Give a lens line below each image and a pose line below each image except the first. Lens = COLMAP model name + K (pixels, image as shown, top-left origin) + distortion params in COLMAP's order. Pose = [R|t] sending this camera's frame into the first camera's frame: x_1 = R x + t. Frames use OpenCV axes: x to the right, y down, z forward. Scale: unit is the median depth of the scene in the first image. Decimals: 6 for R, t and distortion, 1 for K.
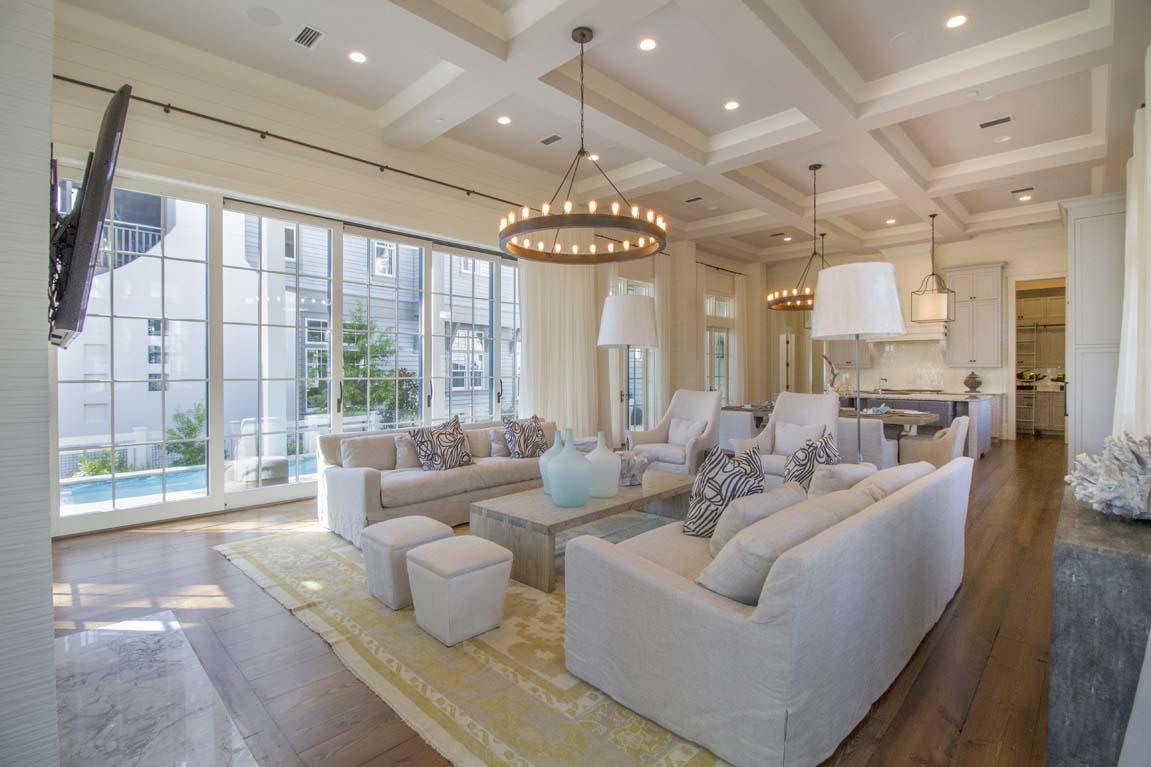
lens RADIAL K [[531.9, 0, 582.8], [0, 531.9, 375.9], [0, 0, 1]] dist [0.000368, -0.019879]
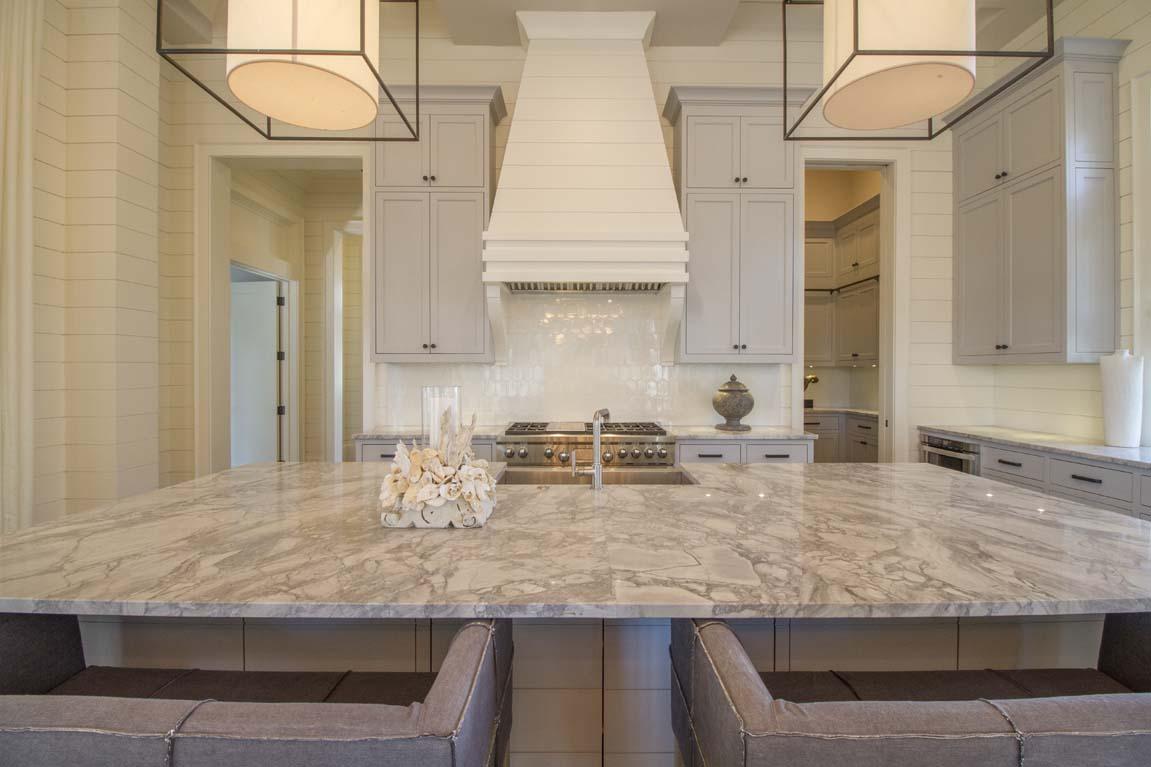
lens RADIAL K [[531.9, 0, 582.8], [0, 531.9, 375.9], [0, 0, 1]] dist [0.000368, -0.019879]
pose [[0.713402, -0.002669, 0.700750, 0.354552], [0.003020, 0.999995, 0.000733, -0.007871], [-0.700749, 0.001593, 0.713406, 0.733065]]
